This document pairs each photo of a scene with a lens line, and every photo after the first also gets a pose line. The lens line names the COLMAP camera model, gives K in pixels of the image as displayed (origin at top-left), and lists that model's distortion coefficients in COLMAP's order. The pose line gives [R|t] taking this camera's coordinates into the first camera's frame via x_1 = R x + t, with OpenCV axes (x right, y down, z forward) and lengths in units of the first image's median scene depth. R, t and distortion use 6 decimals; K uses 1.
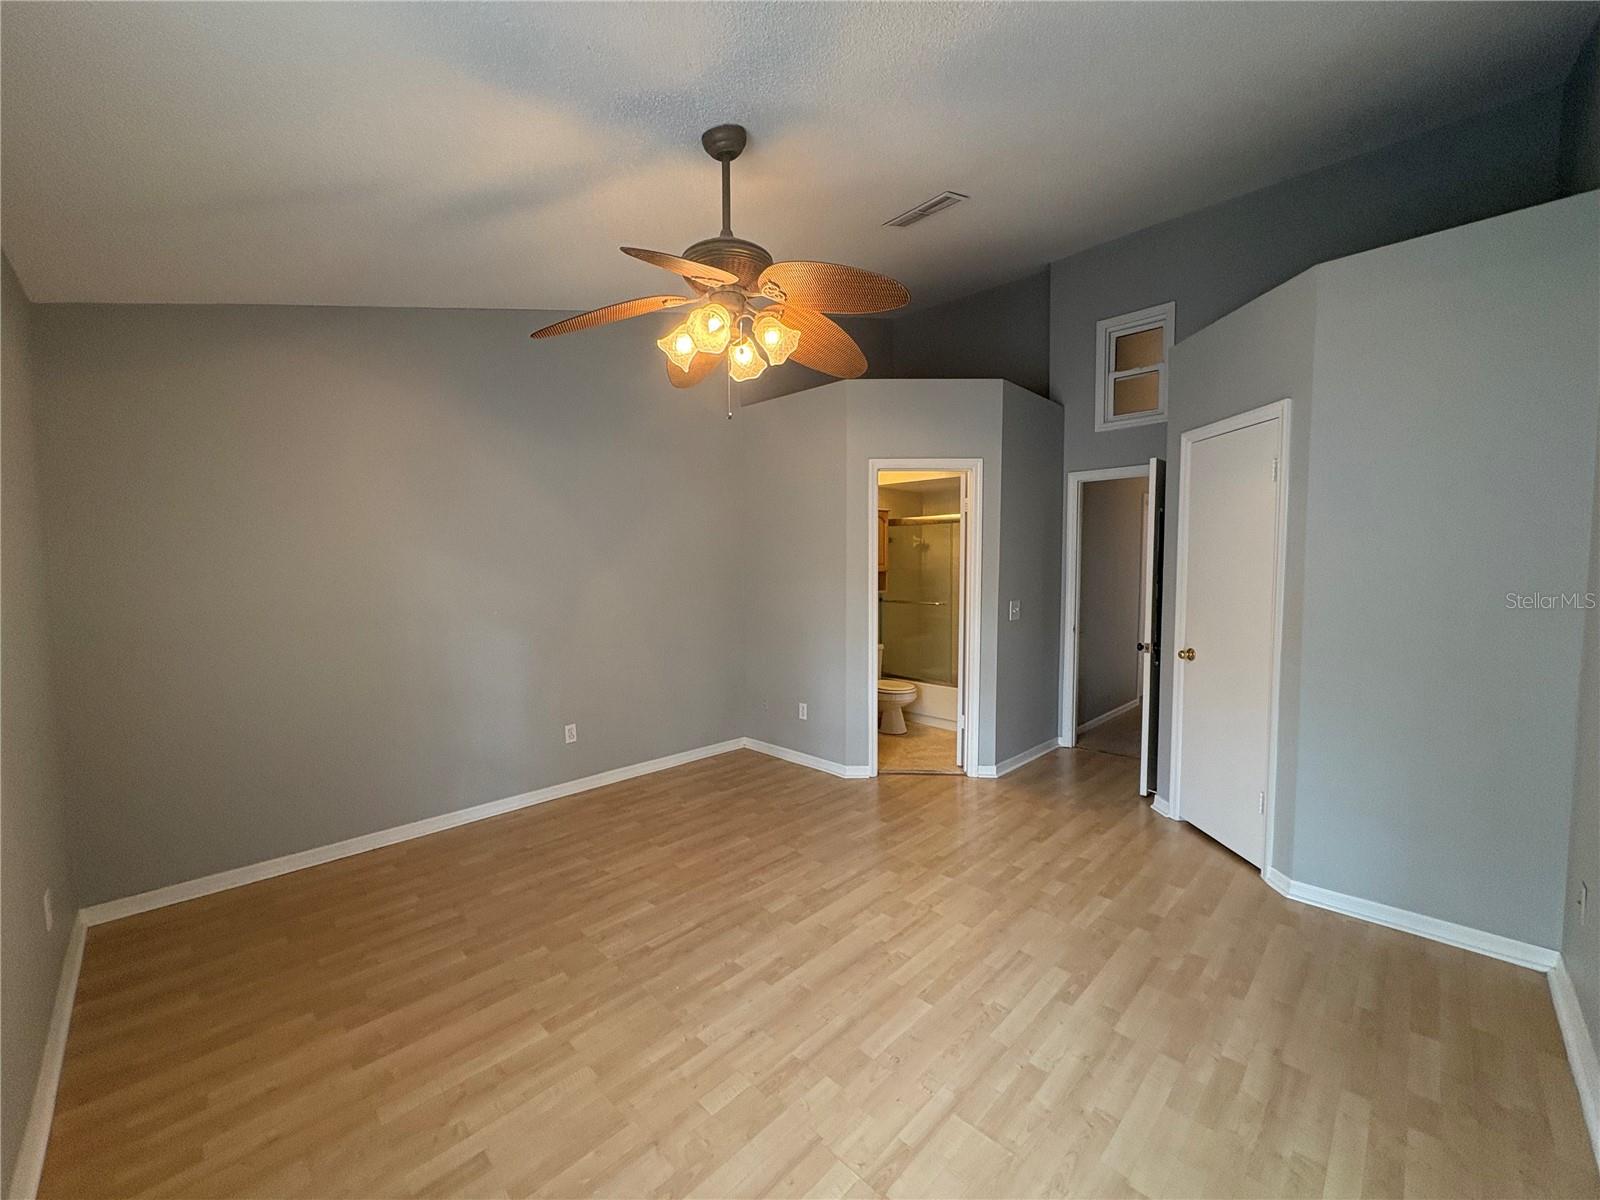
lens RADIAL K [[635.8, 0, 800.0], [0, 635.8, 600.0], [0, 0, 1]] dist [-0.002718, 0.000126]
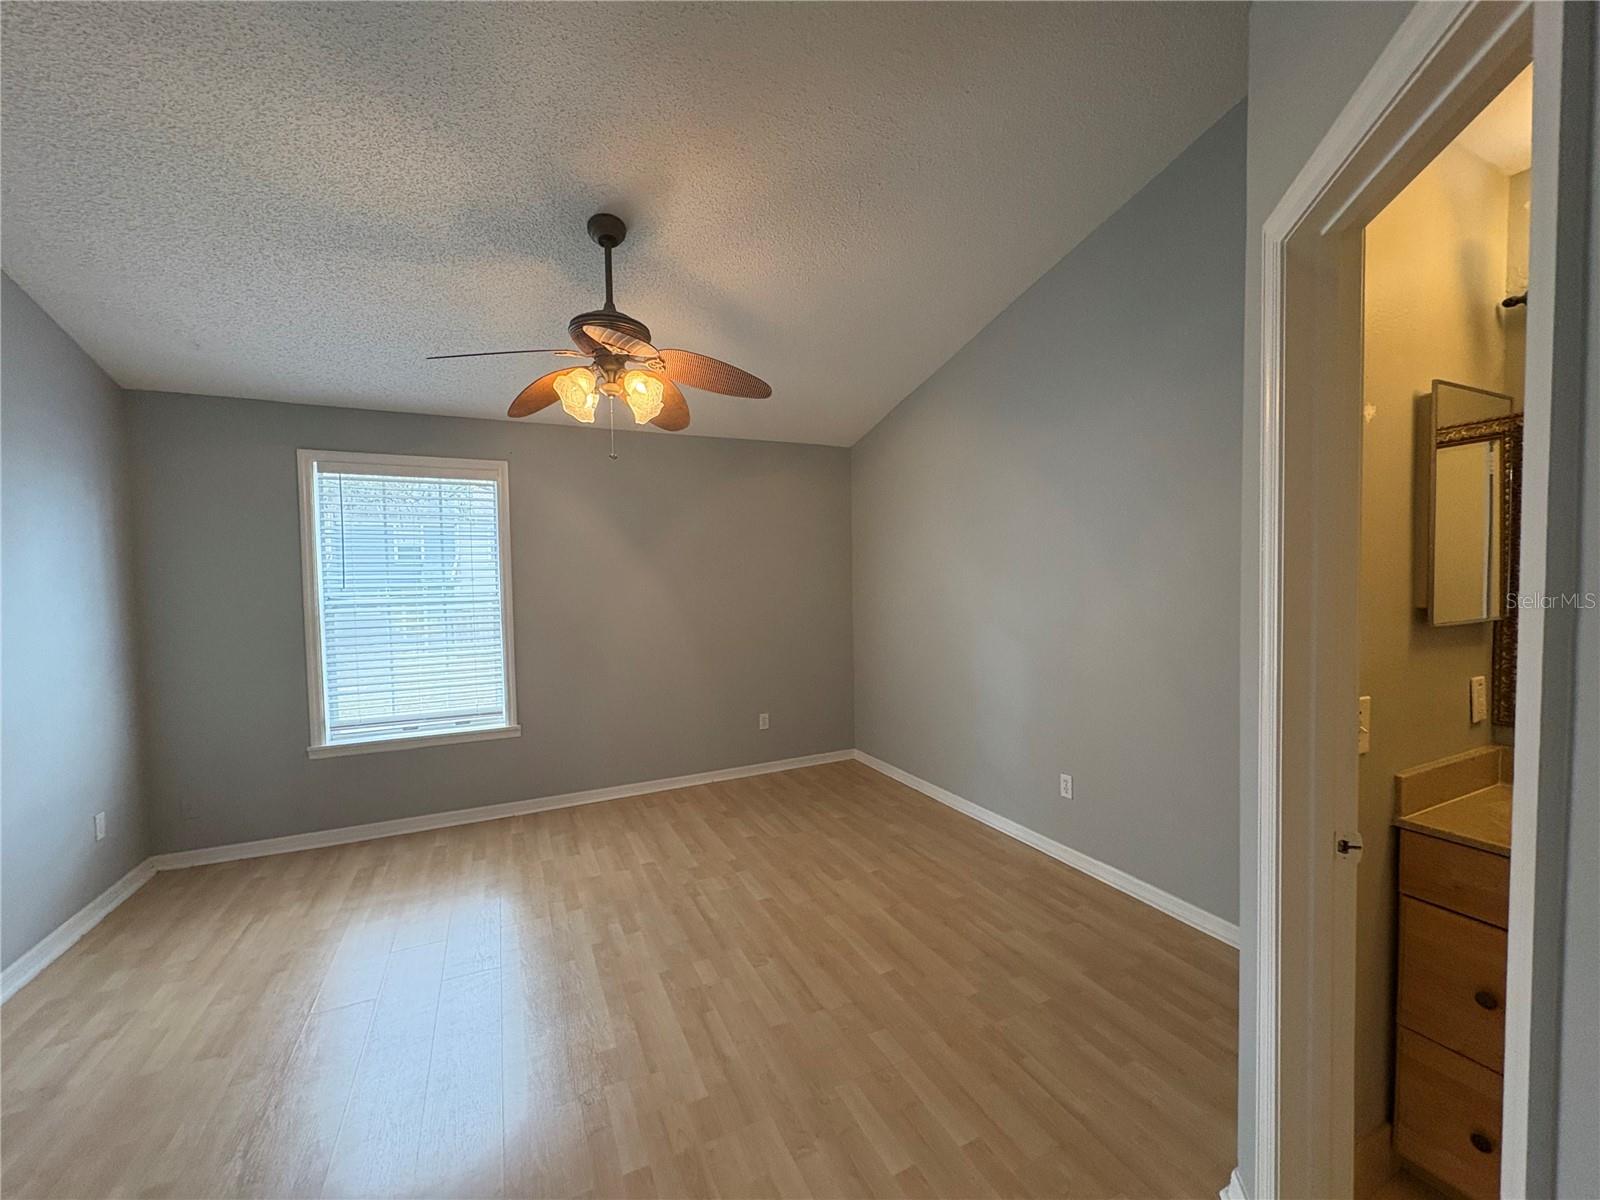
lens RADIAL K [[635.8, 0, 800.0], [0, 635.8, 600.0], [0, 0, 1]] dist [-0.002718, 0.000126]
pose [[-0.339616, 0.045584, -0.939459, 0.731632], [-0.036979, 0.997406, 0.061763, -0.087012], [0.939837, 0.055716, -0.337050, 1.416338]]
